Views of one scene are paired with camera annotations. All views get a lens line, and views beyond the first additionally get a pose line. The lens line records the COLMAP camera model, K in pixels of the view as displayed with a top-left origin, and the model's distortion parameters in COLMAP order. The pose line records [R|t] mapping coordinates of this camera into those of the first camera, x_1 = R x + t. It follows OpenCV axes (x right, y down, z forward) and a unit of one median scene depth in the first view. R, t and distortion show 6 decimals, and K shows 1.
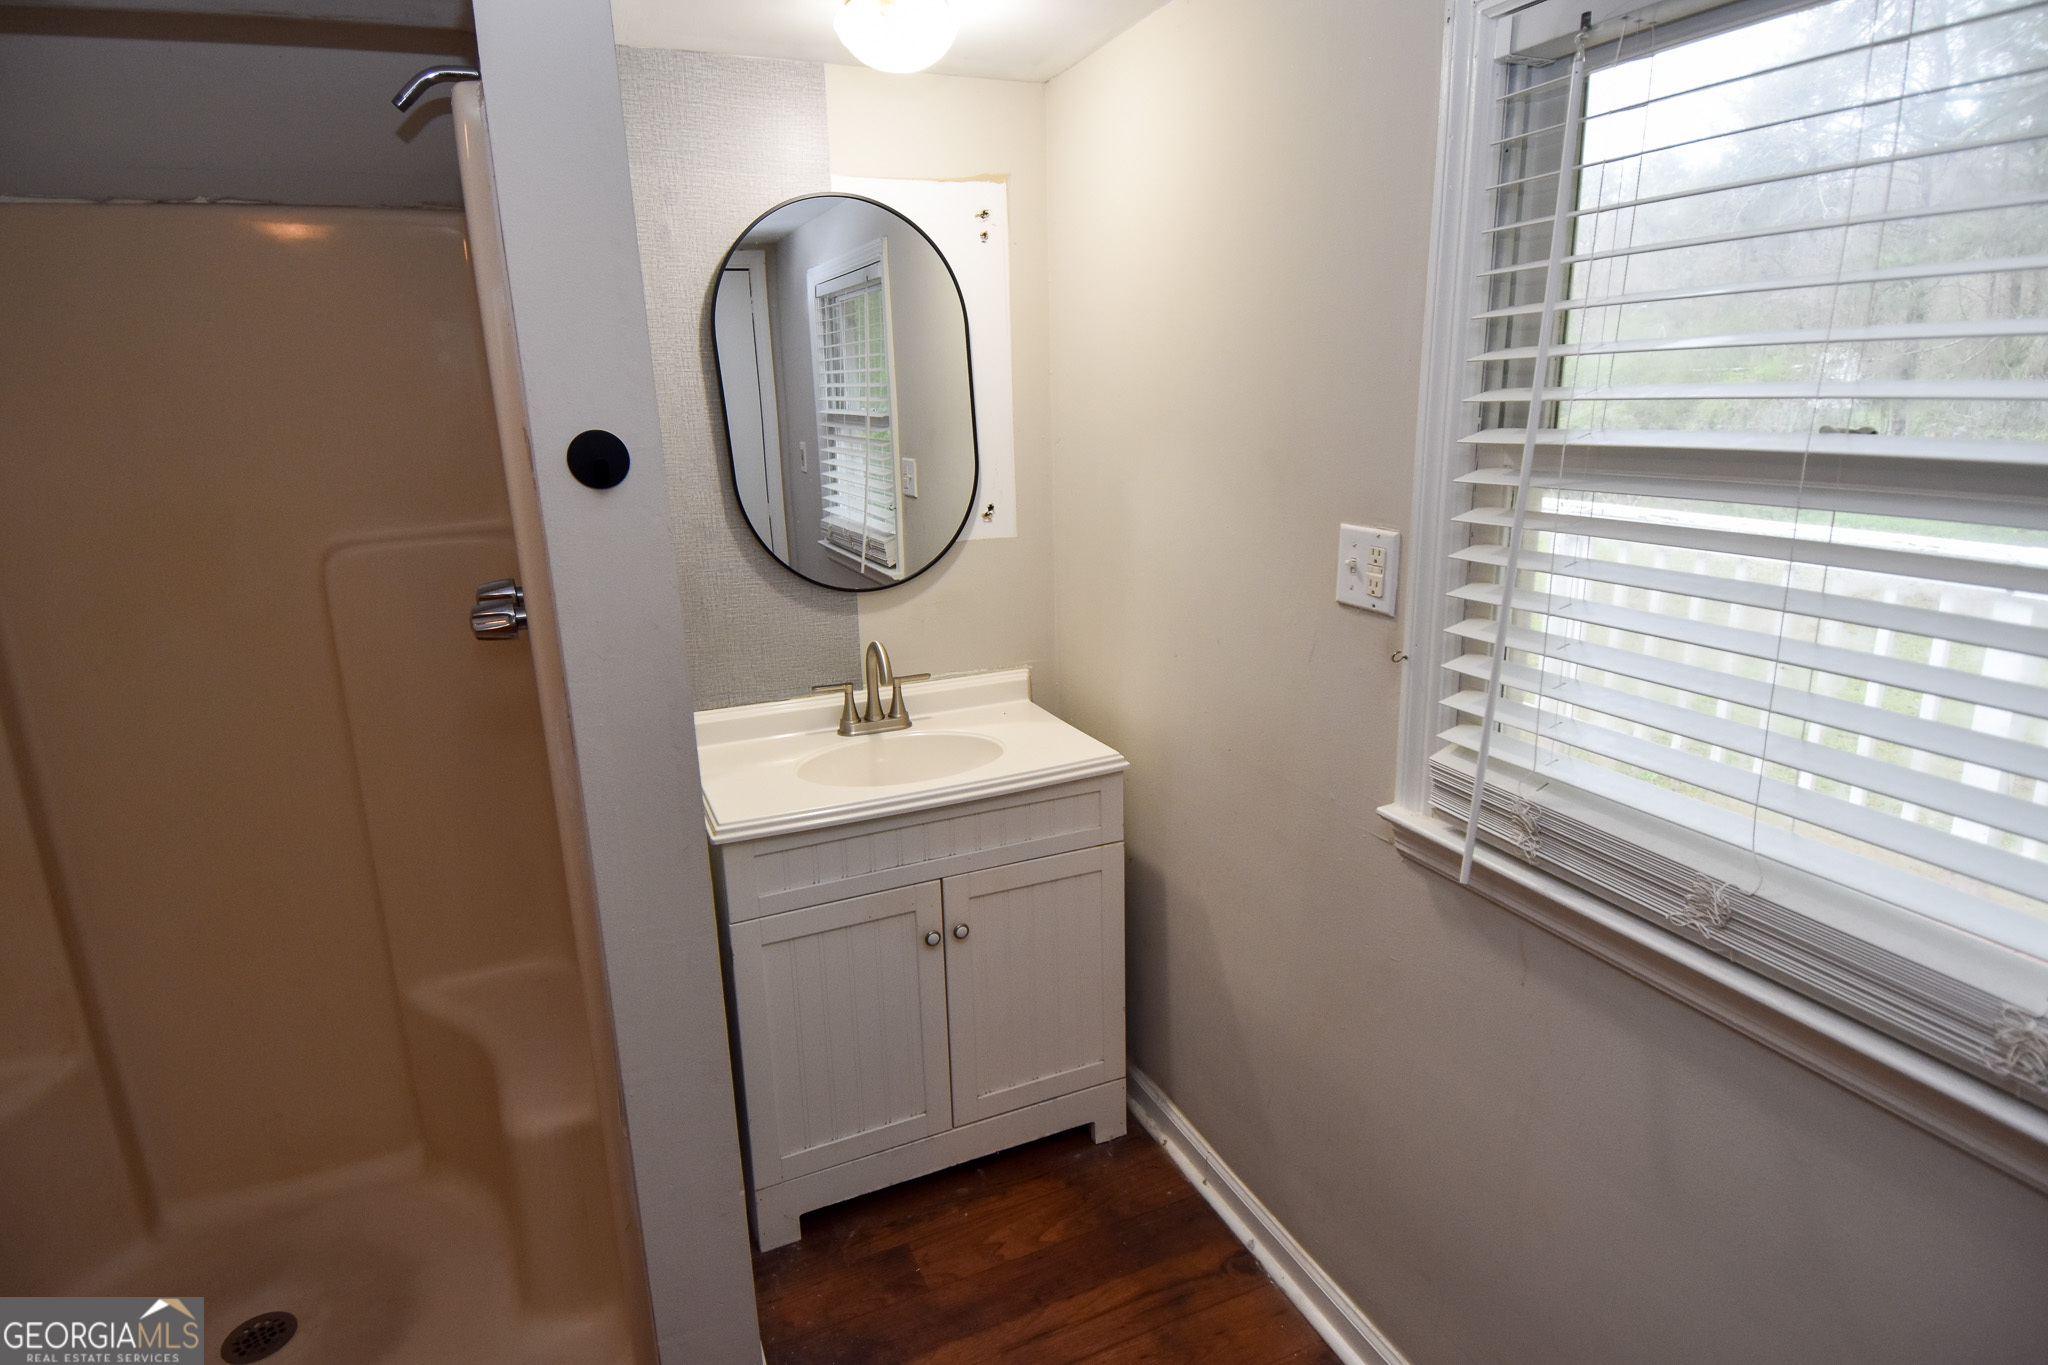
lens RADIAL K [[1083.5, 0, 1025.1], [0, 1083.5, 675.0], [0, 0, 1]] dist [0.026504, -0.032445]
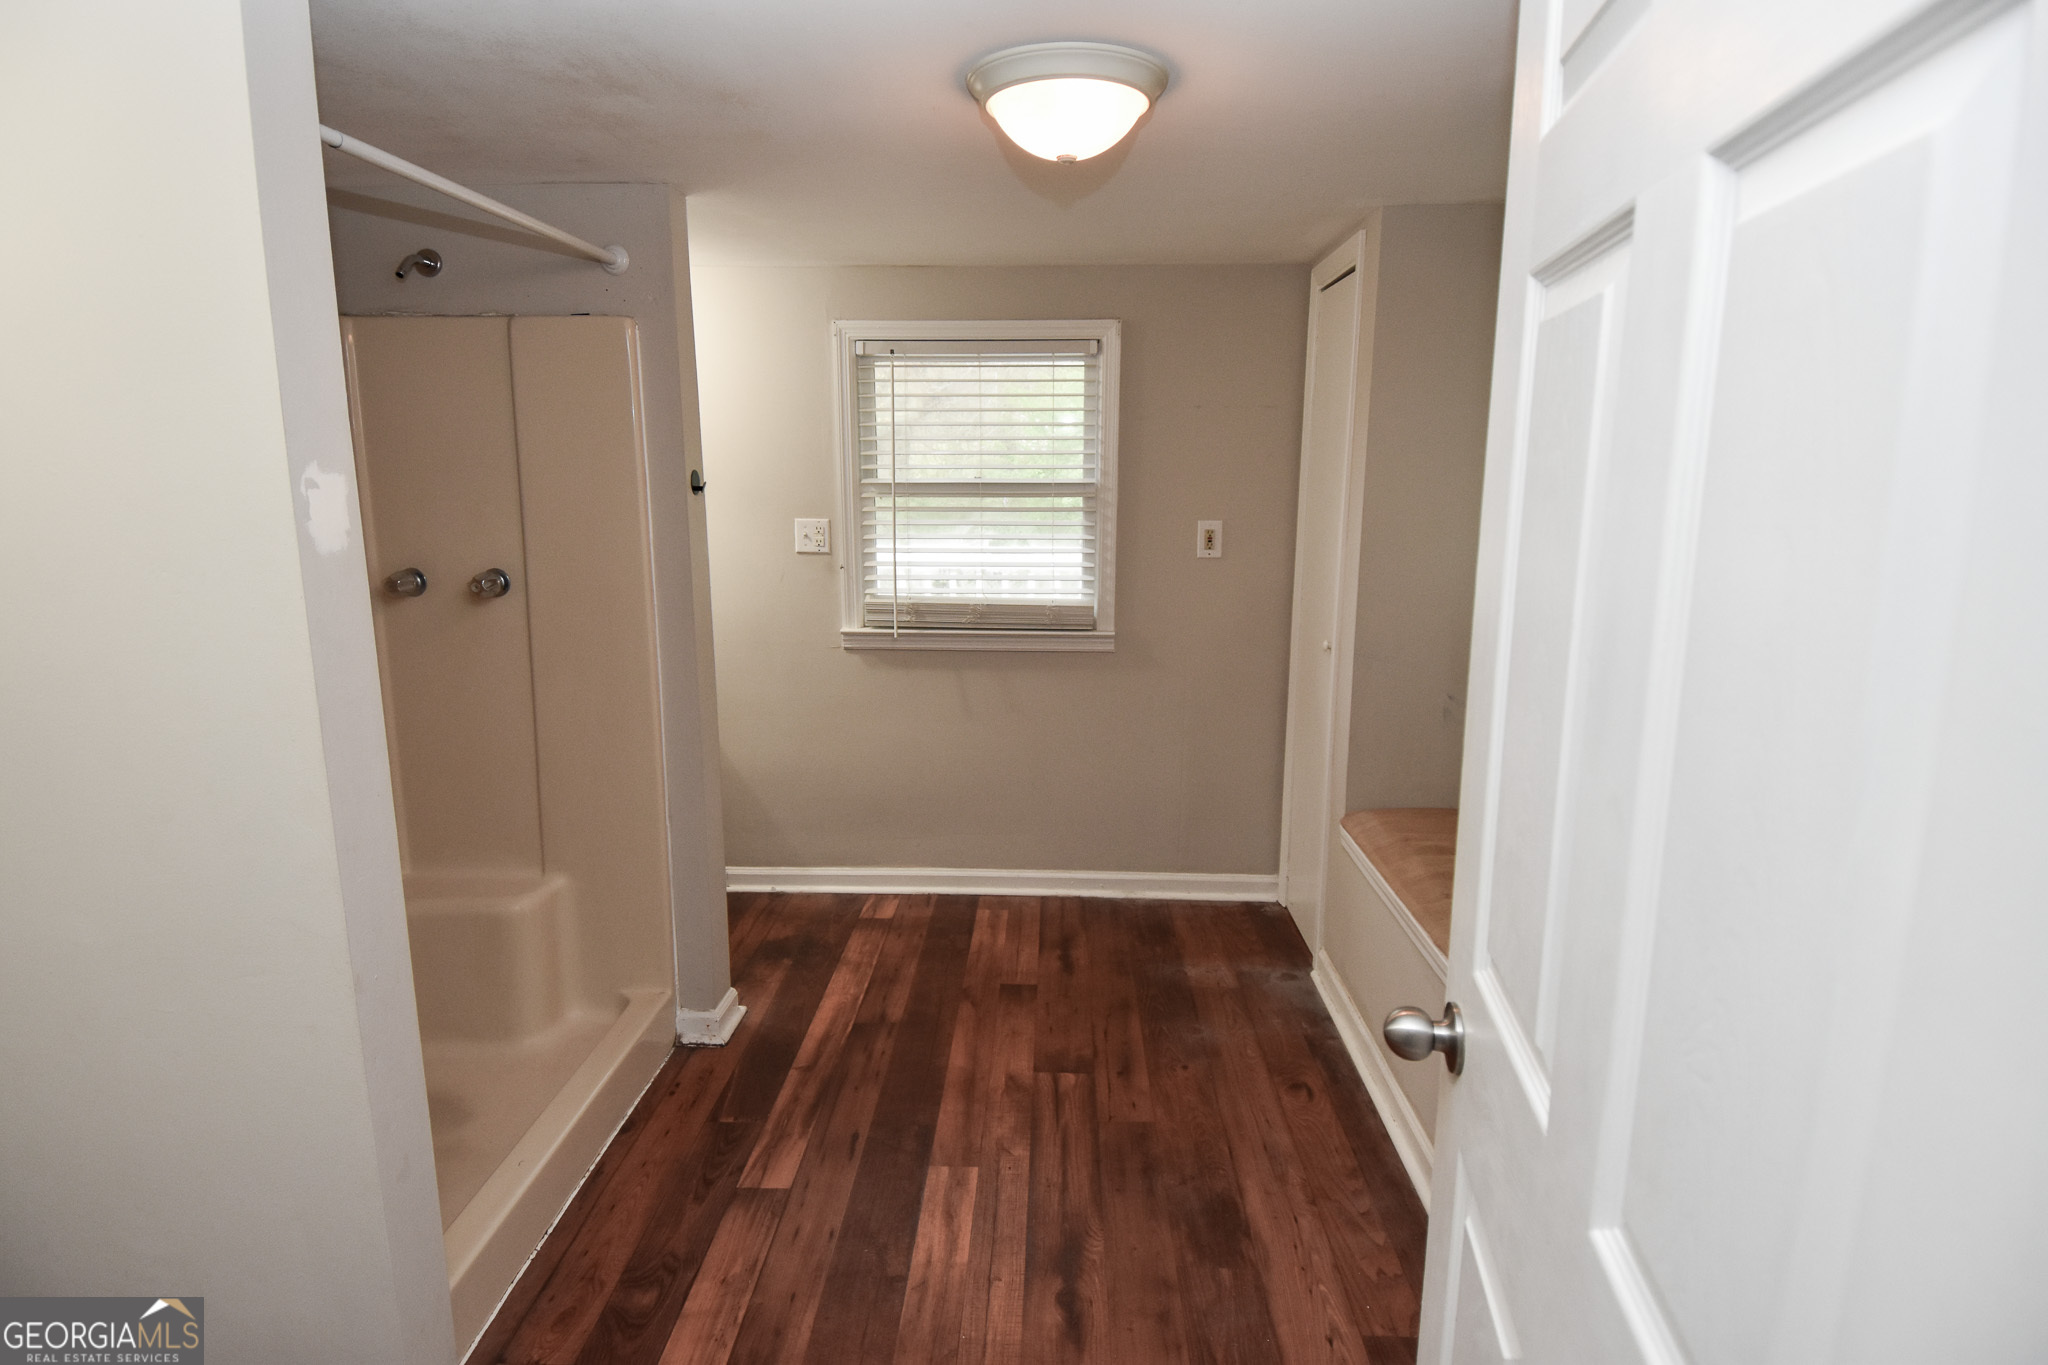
lens RADIAL K [[1083.5, 0, 1022.6], [0, 1083.5, 678.9], [0, 0, 1]] dist [0.026504, -0.032445]
pose [[0.435146, -0.158548, 0.886290, -1.744746], [0.225485, 0.972194, 0.063208, 0.171692], [-0.871667, 0.172341, 0.458797, -0.486118]]
